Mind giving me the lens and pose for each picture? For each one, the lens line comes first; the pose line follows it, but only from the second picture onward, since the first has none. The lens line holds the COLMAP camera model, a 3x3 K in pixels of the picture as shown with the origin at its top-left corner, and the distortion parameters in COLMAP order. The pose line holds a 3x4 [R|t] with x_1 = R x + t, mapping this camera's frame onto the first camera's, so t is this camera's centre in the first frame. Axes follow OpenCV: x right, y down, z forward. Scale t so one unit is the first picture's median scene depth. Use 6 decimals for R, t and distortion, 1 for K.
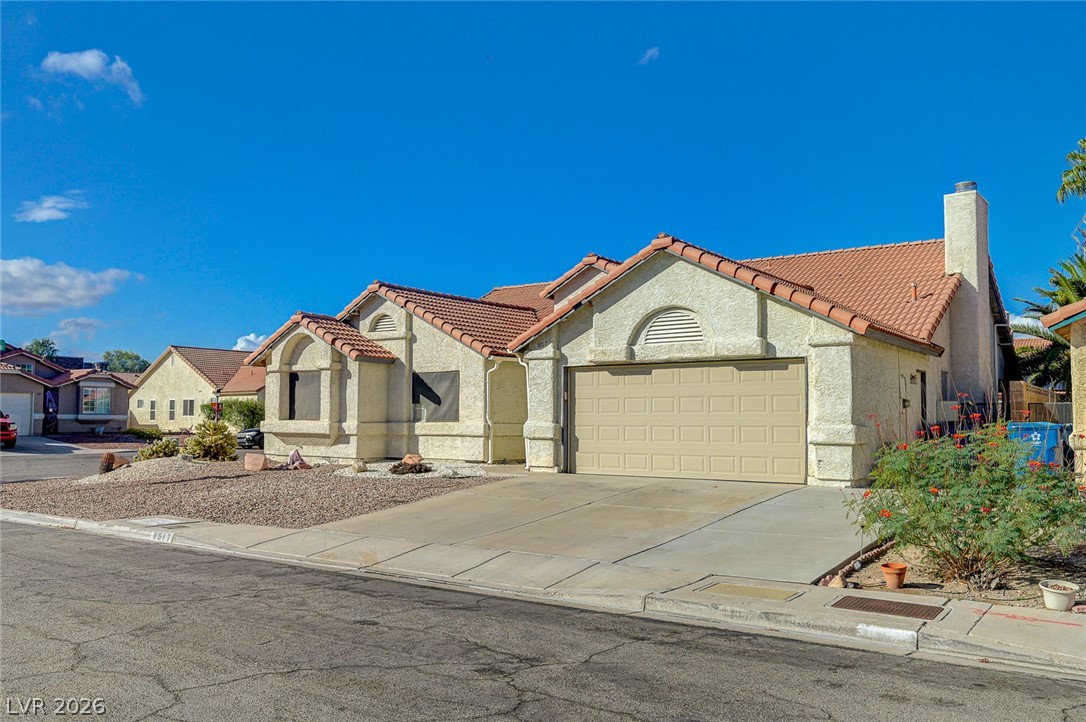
lens RADIAL K [[856.9, 0, 543.0], [0, 856.9, 361.0], [0, 0, 1]] dist [0.003456, 0.000682]
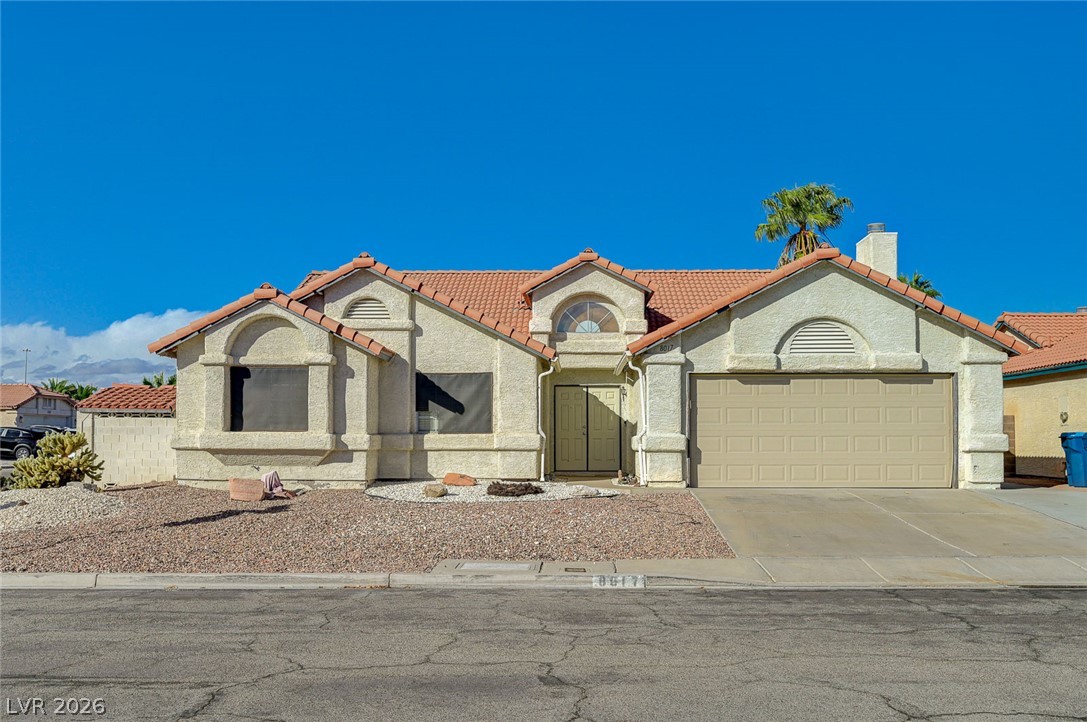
lens RADIAL K [[931.4, 0, 543.4], [0, 931.4, 405.8], [0, 0, 1]] dist [0.000702, 0.000201]
pose [[0.827061, 0.016206, 0.561878, -0.568695], [-0.036567, 0.999018, 0.025012, 0.018983], [-0.560921, -0.041233, 0.826842, 0.215006]]
